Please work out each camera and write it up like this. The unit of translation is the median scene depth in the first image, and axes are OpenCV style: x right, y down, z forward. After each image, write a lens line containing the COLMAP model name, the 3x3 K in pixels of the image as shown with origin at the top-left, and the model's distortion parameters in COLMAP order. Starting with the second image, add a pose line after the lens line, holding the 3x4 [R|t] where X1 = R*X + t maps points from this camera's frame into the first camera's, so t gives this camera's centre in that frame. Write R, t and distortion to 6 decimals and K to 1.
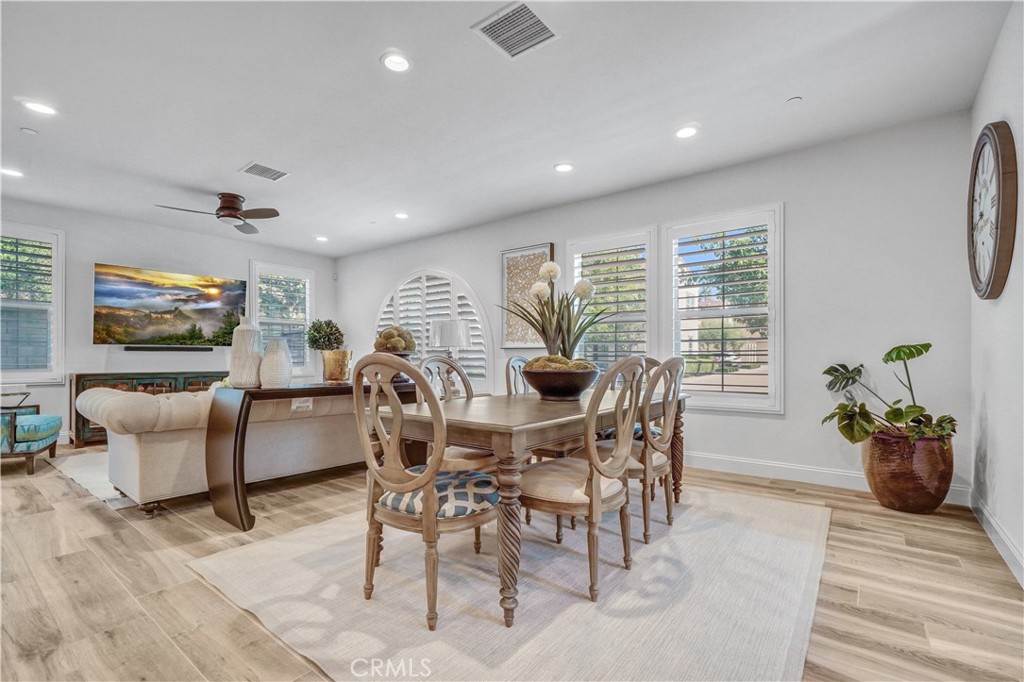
lens RADIAL K [[464.1, 0, 507.2], [0, 464.1, 359.4], [0, 0, 1]] dist [-0.002106, 0.002165]
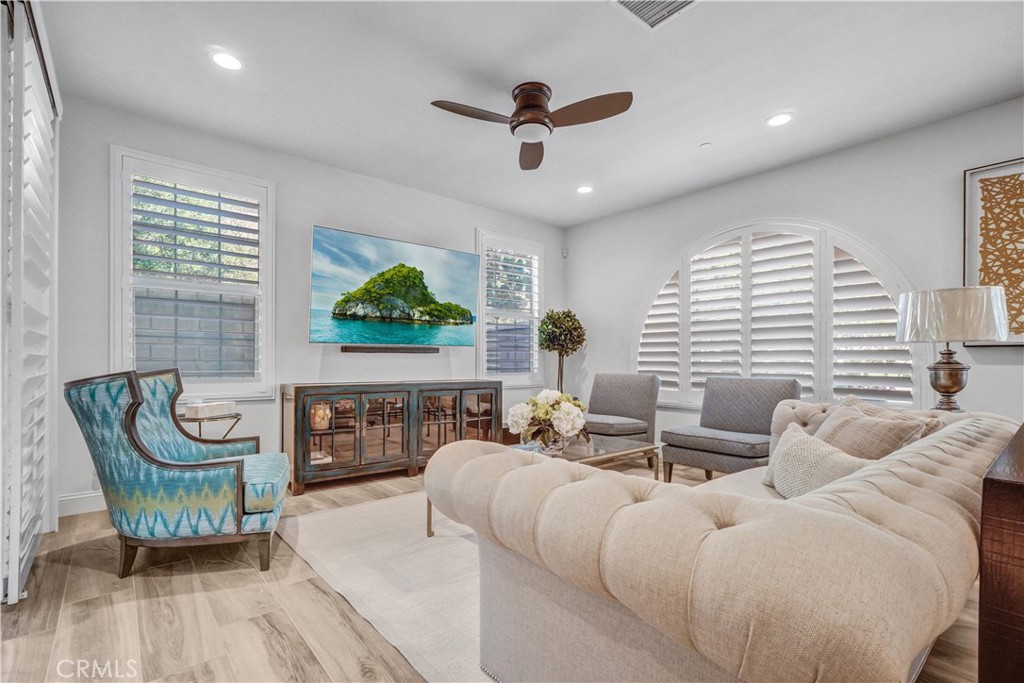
lens RADIAL K [[464.1, 0, 507.2], [0, 464.1, 363.8], [0, 0, 1]] dist [-0.002106, 0.002165]
pose [[0.980342, 0.002929, -0.197286, -0.443943], [-0.002872, 0.999996, 0.000579, -0.001706], [0.197287, -0.000001, 0.980346, 0.358653]]
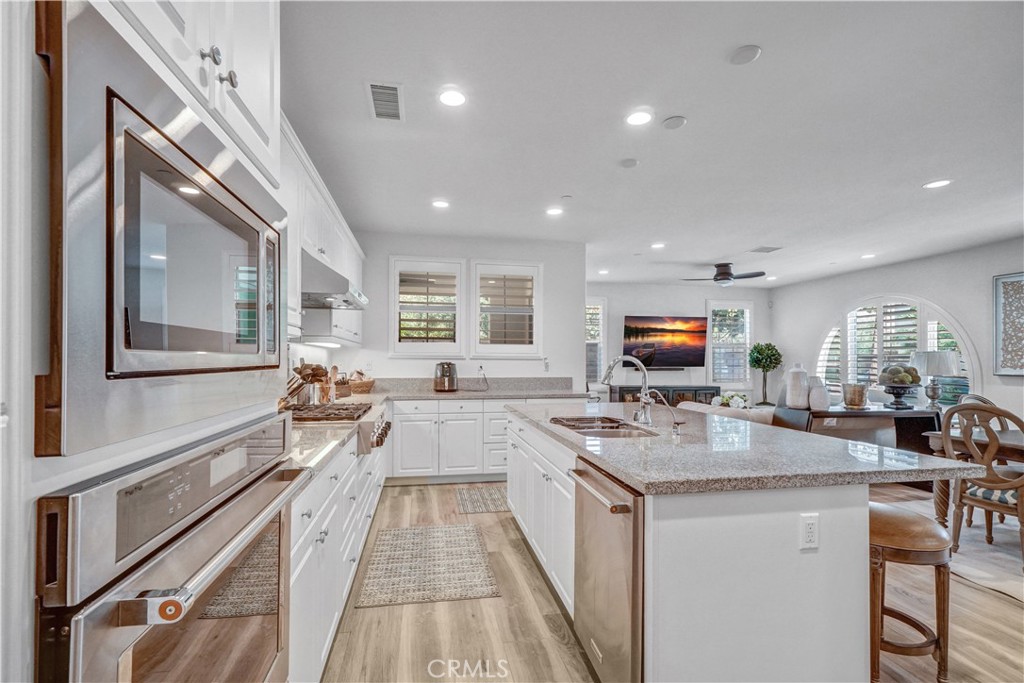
lens RADIAL K [[464.1, 0, 503.0], [0, 464.1, 355.2], [0, 0, 1]] dist [-0.002106, 0.002165]
pose [[0.743123, -0.005309, -0.669133, -0.130997], [-0.004843, 0.999900, -0.013312, -0.047881], [0.669137, 0.013133, 0.743023, -0.430725]]
